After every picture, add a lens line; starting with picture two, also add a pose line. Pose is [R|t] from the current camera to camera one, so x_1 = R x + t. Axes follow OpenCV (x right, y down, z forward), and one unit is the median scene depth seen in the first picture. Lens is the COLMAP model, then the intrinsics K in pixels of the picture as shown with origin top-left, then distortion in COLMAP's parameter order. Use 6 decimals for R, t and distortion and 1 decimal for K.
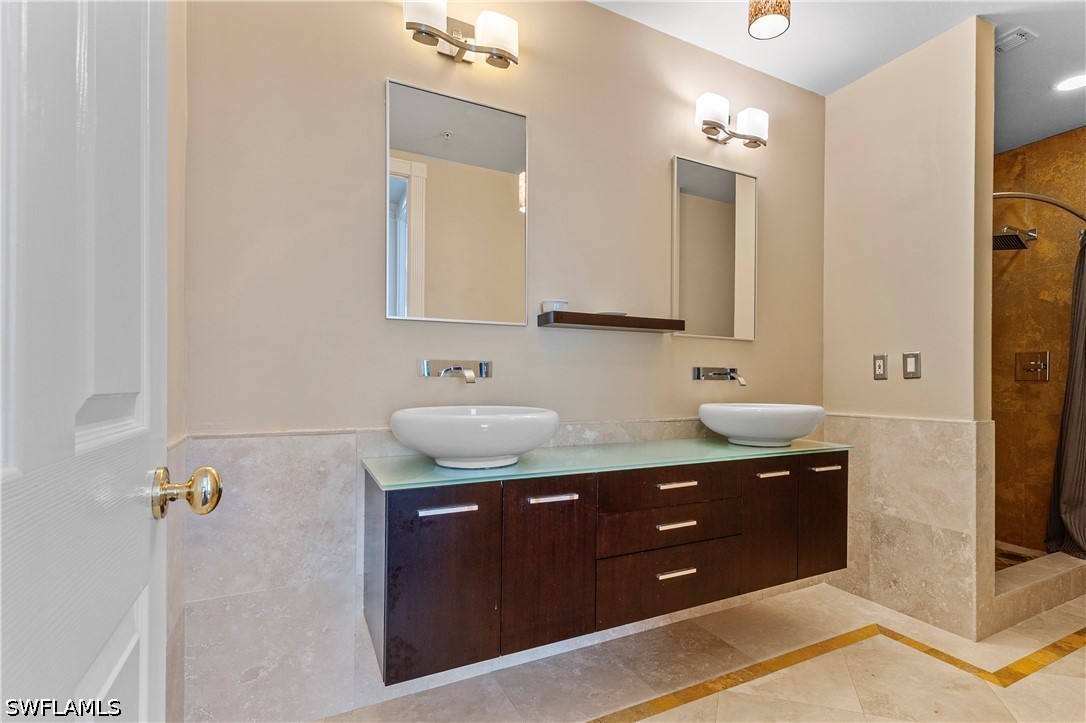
lens RADIAL K [[585.9, 0, 543.1], [0, 585.9, 369.4], [0, 0, 1]] dist [0.005843, 0.000982]
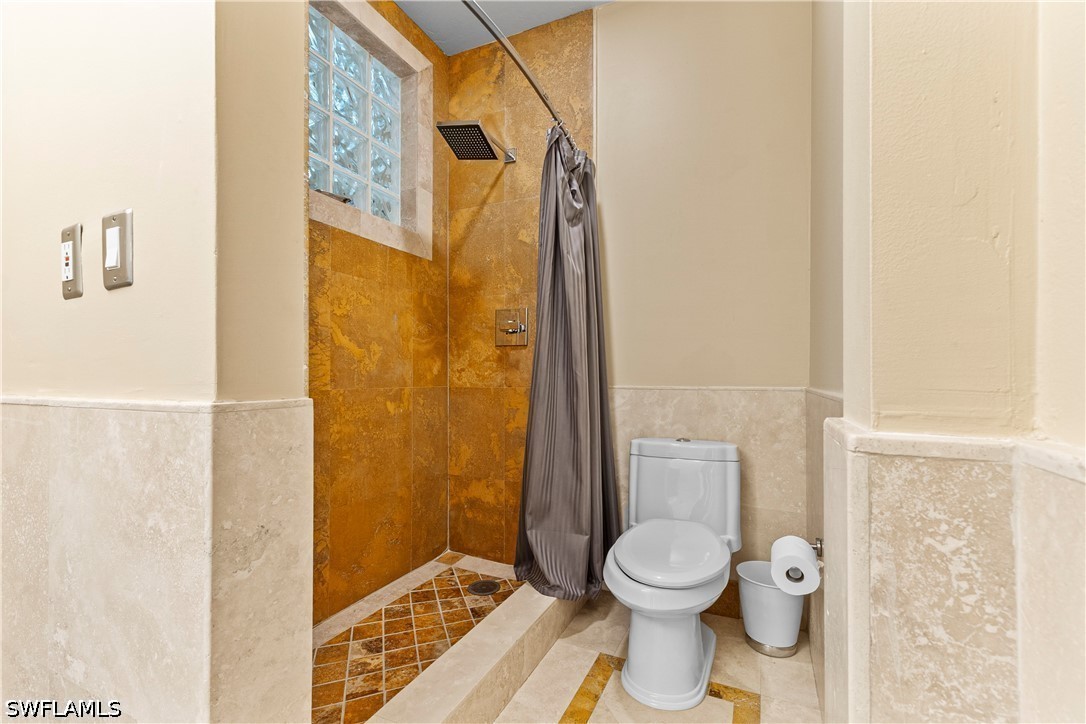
lens RADIAL K [[461.4, 0, 542.8], [0, 461.4, 366.8], [0, 0, 1]] dist [0.007620, -0.000286]
pose [[0.818974, 0.001522, 0.573828, 0.526405], [0.001201, 0.999990, -0.004366, 0.049910], [-0.573829, 0.004265, 0.818964, 0.490580]]
